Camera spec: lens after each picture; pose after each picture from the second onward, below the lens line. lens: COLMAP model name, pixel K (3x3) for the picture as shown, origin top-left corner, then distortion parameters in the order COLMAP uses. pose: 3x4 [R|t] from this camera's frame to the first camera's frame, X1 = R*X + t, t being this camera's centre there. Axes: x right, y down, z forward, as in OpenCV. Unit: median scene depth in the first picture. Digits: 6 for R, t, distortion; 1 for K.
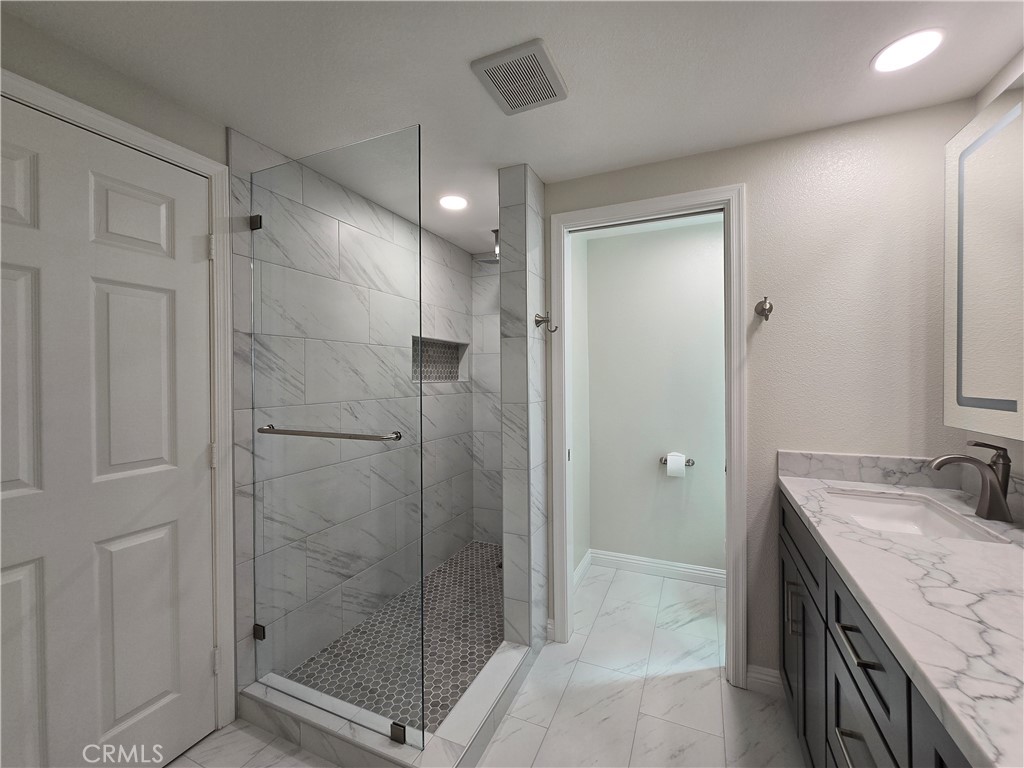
lens RADIAL K [[420.2, 0, 521.3], [0, 420.2, 385.0], [0, 0, 1]] dist [0.002546, 0.002167]
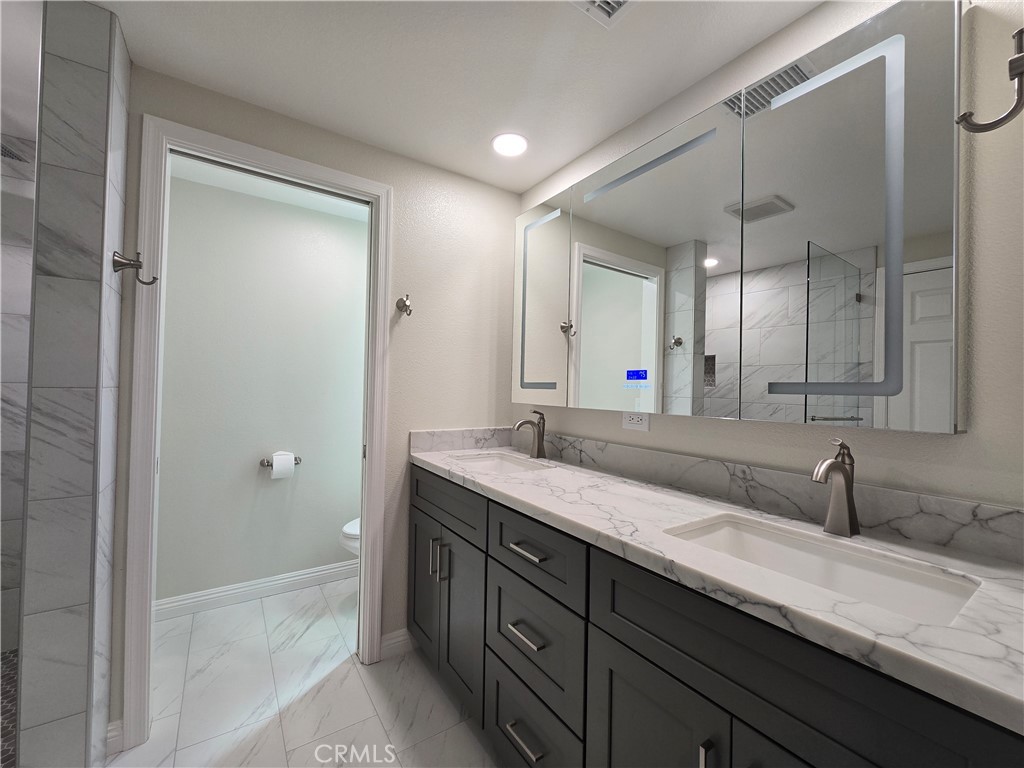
lens RADIAL K [[420.2, 0, 515.6], [0, 420.2, 383.3], [0, 0, 1]] dist [0.002546, 0.002167]
pose [[0.538769, 0.026535, 0.842035, -0.196015], [-0.009391, 0.999631, -0.025492, 0.051601], [-0.842401, 0.005827, 0.538820, 0.144650]]
